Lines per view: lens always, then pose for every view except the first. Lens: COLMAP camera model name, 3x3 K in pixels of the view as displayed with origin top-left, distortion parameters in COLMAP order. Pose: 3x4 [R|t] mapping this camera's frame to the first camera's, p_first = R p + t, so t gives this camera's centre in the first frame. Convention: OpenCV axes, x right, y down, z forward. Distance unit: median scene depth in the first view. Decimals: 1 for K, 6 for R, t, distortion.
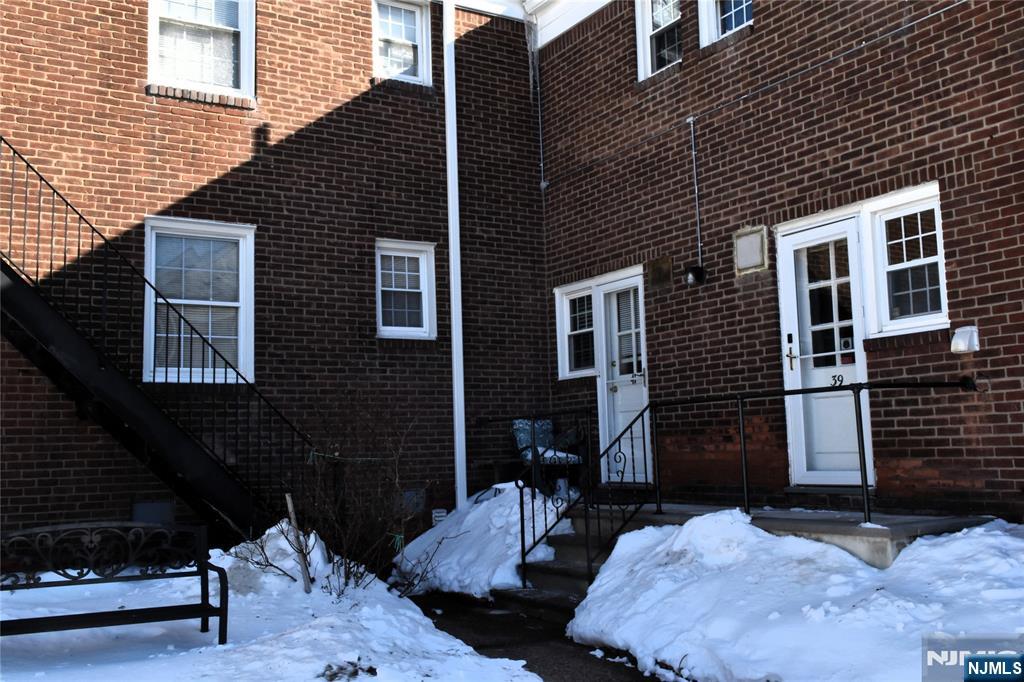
lens RADIAL K [[960.8, 0, 512.2], [0, 960.8, 343.4], [0, 0, 1]] dist [0.000139, 0.000000]
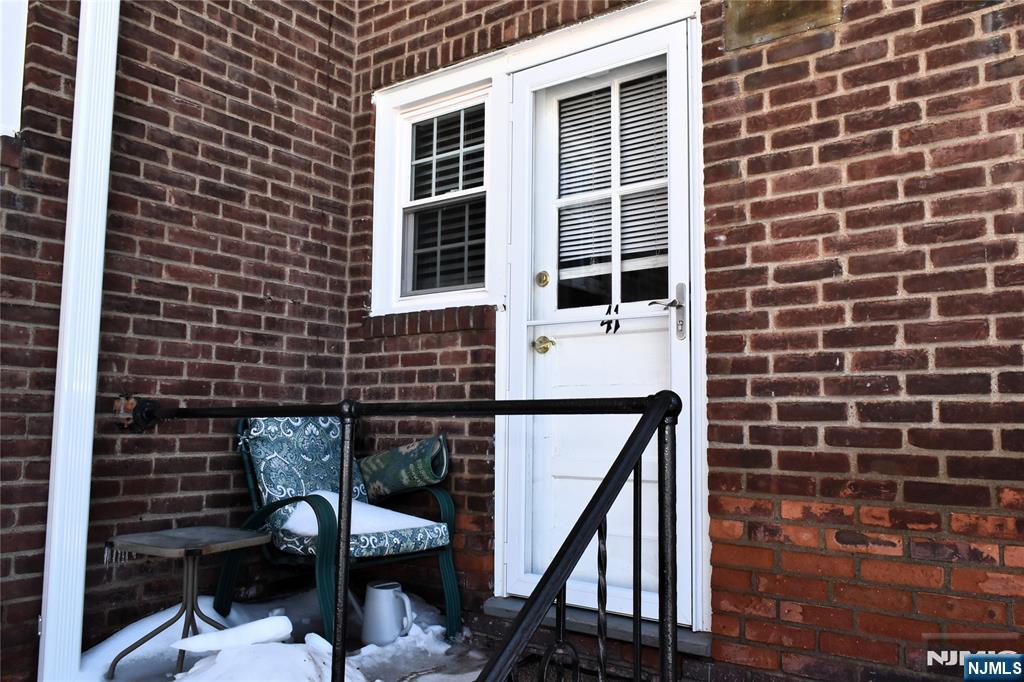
lens RADIAL K [[799.6, 0, 513.0], [0, 799.6, 341.7], [0, 0, 1]] dist [-0.007965, -0.004862]
pose [[0.926372, 0.078166, 0.368409, -0.019853], [-0.080260, 0.996727, -0.009663, 0.049262], [-0.367959, -0.020616, 0.929613, 0.692850]]
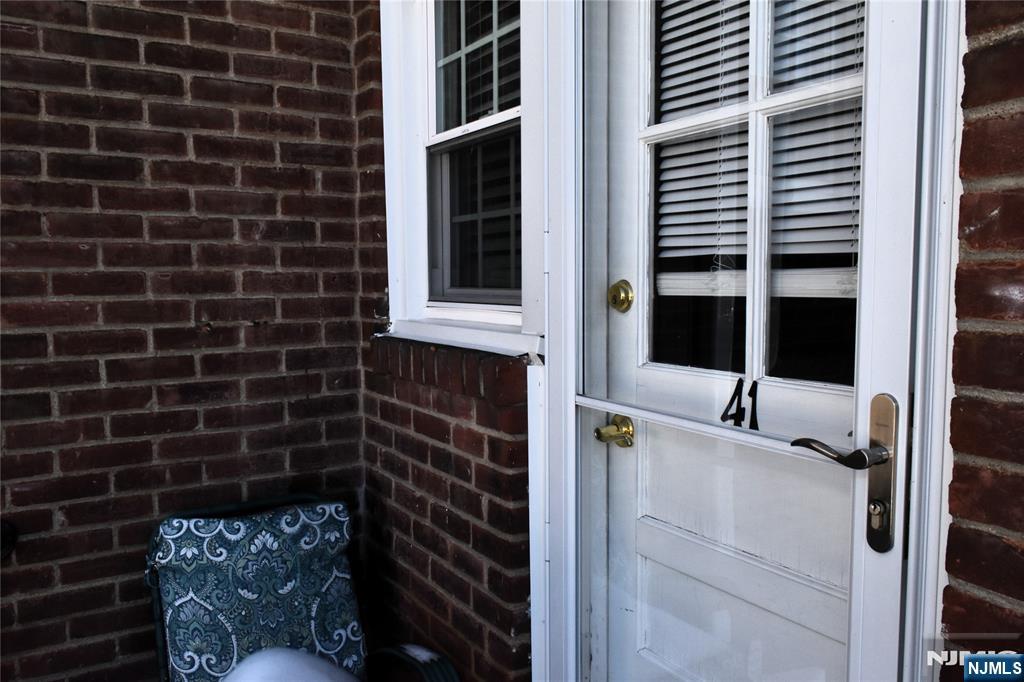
lens RADIAL K [[799.6, 0, 509.6], [0, 799.6, 344.5], [0, 0, 1]] dist [-0.007965, -0.004862]
pose [[0.999765, 0.021369, 0.003615, 0.082064], [-0.021665, 0.980884, 0.193385, 0.000770], [0.000587, -0.193418, 0.981116, 0.827011]]
